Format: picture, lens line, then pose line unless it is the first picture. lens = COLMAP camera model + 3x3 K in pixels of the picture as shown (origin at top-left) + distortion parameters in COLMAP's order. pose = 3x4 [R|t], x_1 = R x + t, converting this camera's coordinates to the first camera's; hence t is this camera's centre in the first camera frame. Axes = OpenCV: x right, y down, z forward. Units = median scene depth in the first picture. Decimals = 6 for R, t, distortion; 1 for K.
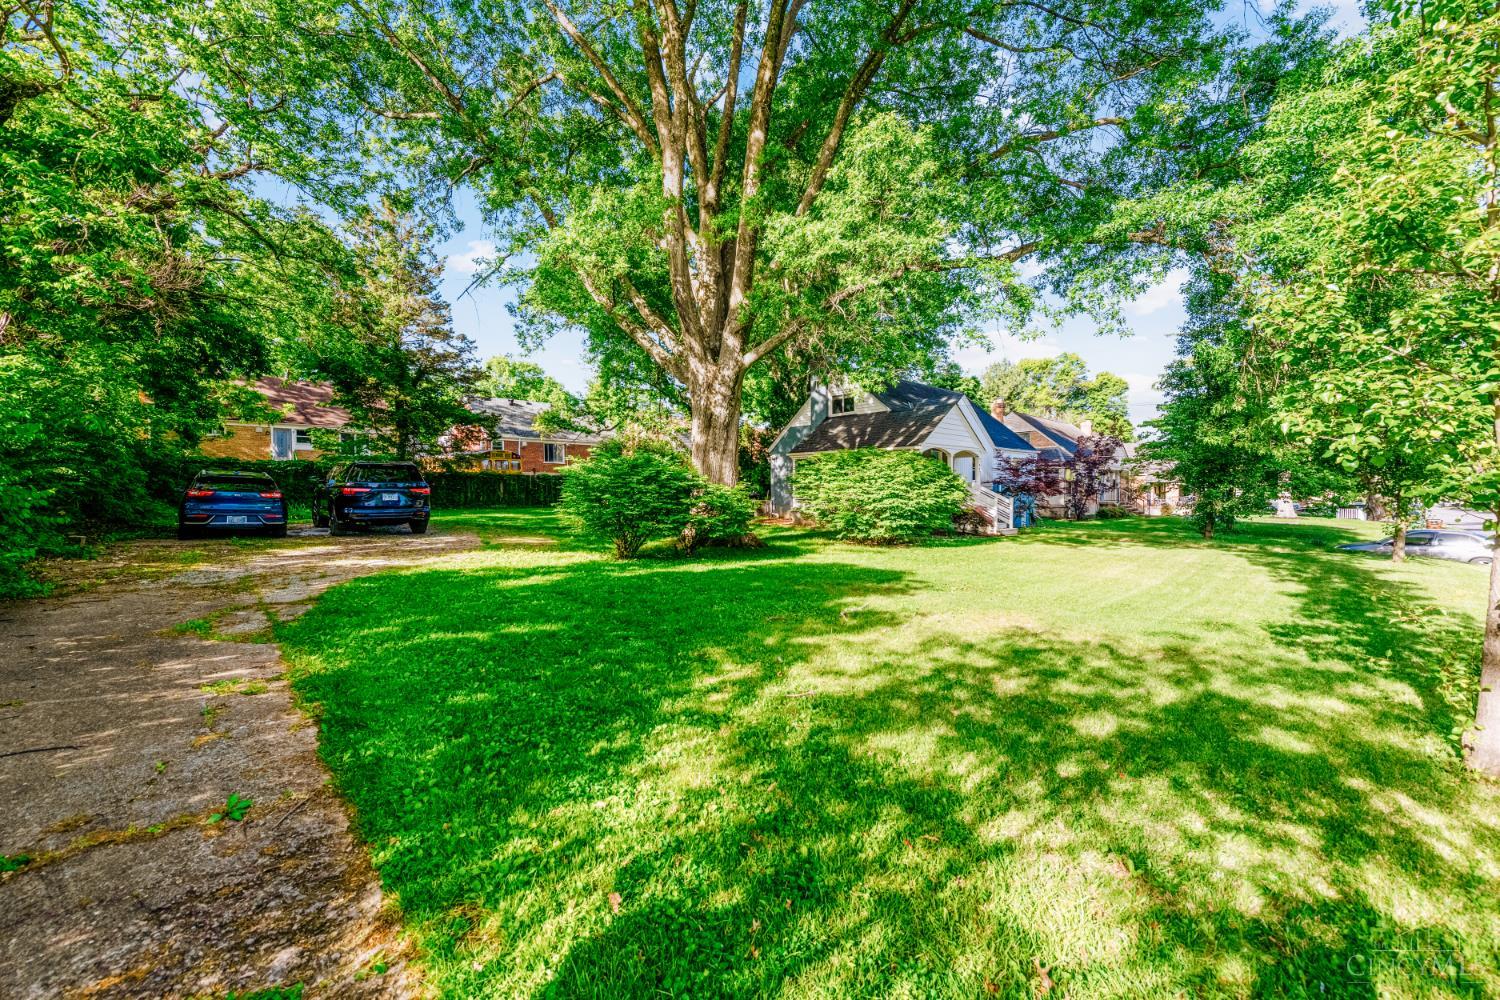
lens RADIAL K [[584.1, 0, 750.0], [0, 584.1, 500.0], [0, 0, 1]] dist [-0.000004, 0.000003]
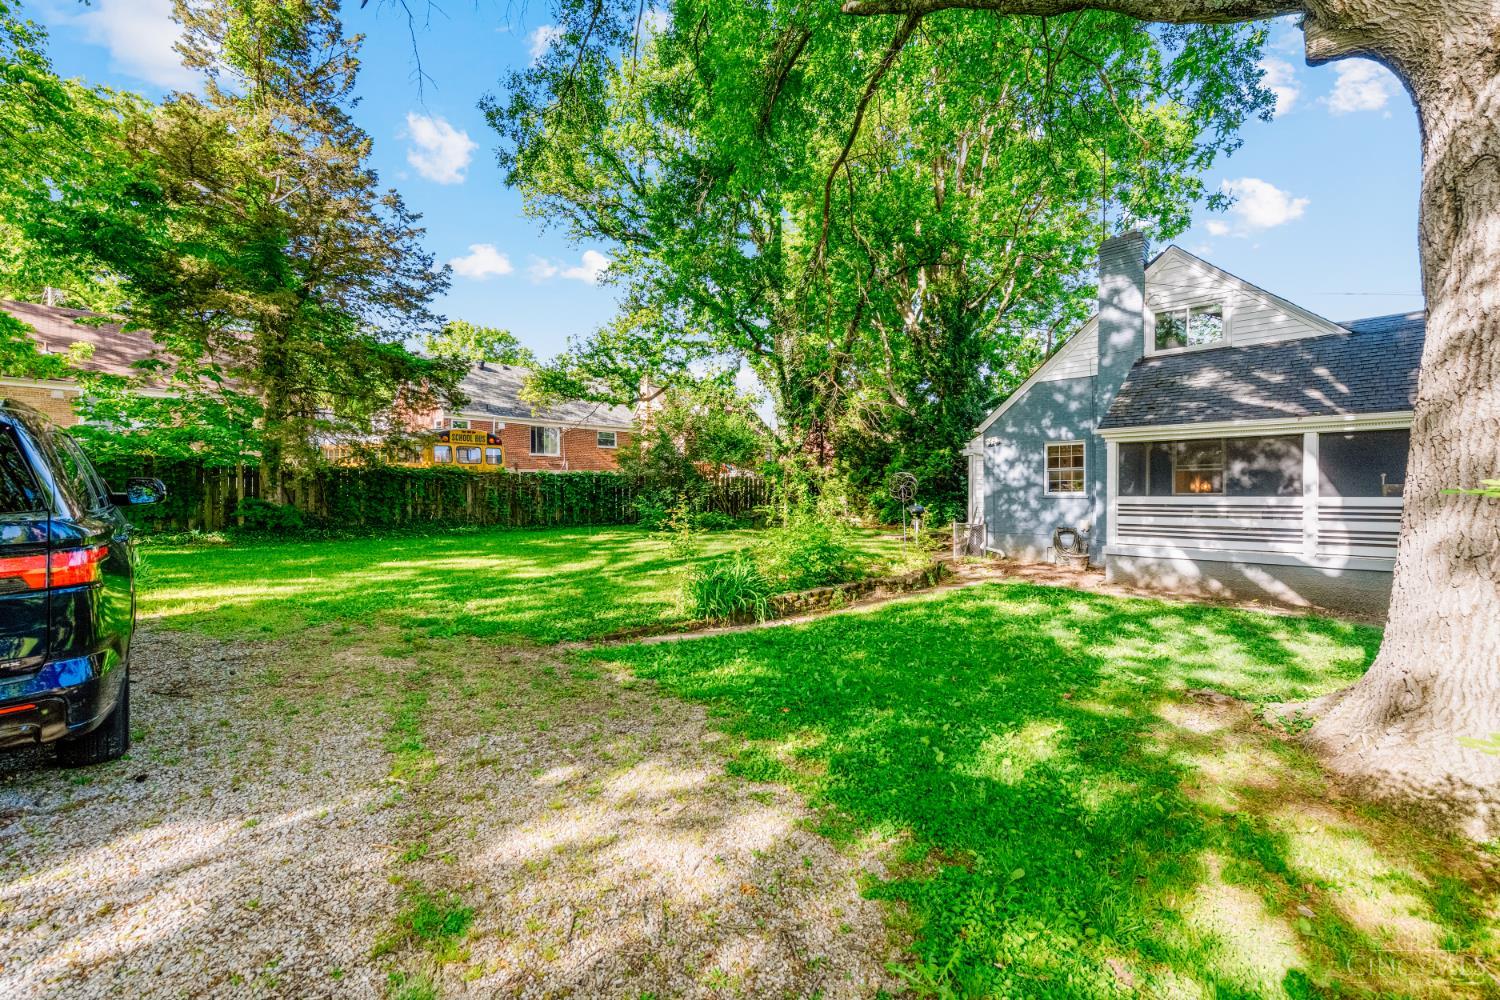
lens RADIAL K [[642.2, 0, 744.5], [0, 642.2, 490.0], [0, 0, 1]] dist [0.011290, -0.000001]
pose [[0.999923, 0.004507, 0.011601, -0.160726], [-0.004313, 0.999851, -0.016698, -0.016384], [-0.011675, 0.016647, 0.999793, 0.363055]]
